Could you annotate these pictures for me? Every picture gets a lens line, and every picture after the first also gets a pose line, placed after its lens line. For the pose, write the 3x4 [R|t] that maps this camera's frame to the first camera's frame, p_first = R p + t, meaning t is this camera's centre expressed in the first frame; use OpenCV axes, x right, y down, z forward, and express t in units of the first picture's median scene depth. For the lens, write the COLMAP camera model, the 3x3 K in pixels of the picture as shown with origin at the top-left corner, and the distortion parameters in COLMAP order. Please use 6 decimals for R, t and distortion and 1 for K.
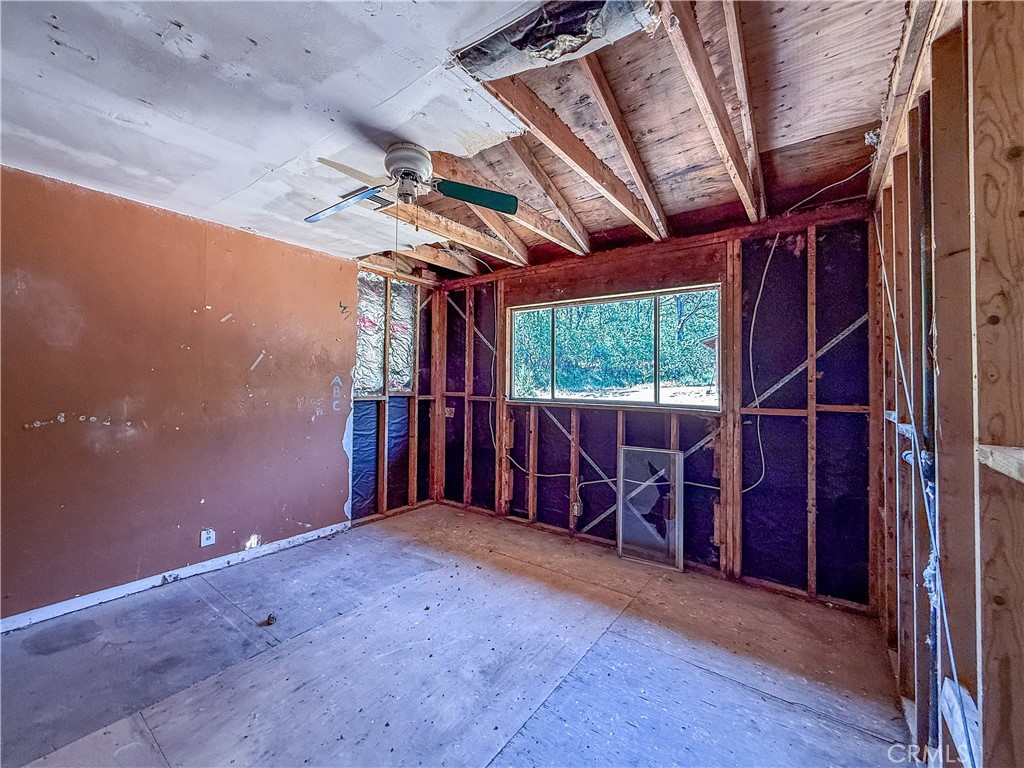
lens RADIAL K [[426.1, 0, 467.8], [0, 426.1, 372.9], [0, 0, 1]] dist [0.000950, 0.000140]
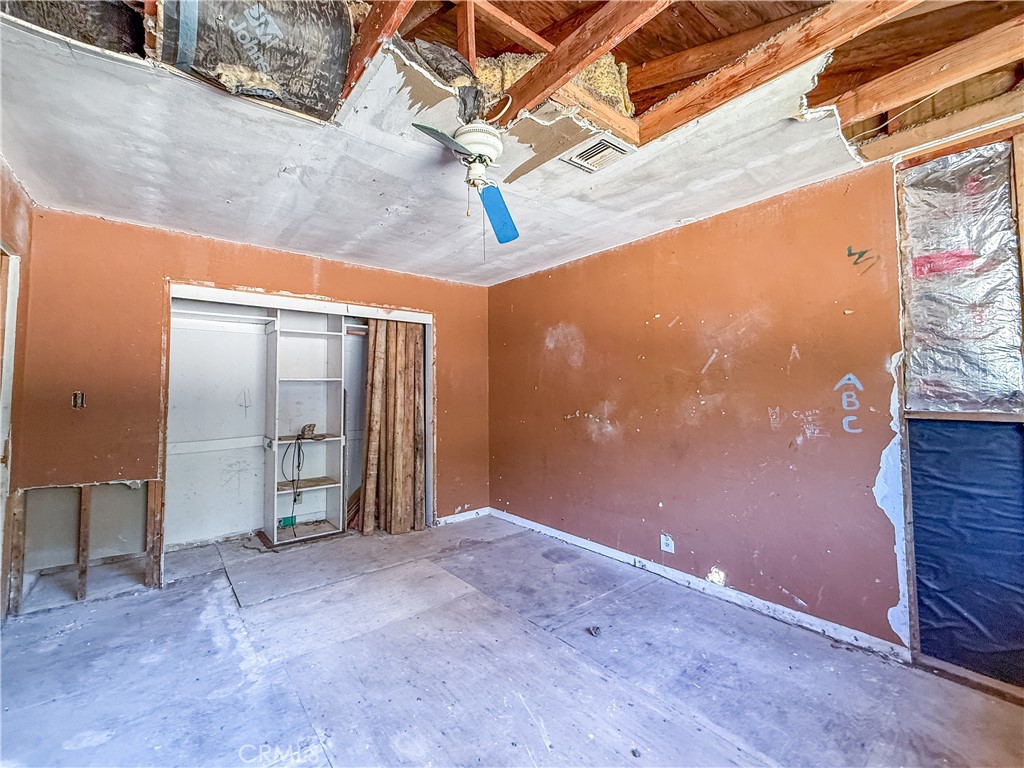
lens RADIAL K [[426.1, 0, 467.8], [0, 426.1, 372.9], [0, 0, 1]] dist [0.000950, 0.000140]
pose [[-0.245431, -0.062262, -0.967413, 0.405346], [0.019372, 0.997421, -0.069108, 0.037715], [0.969221, -0.035702, -0.243592, 0.654885]]
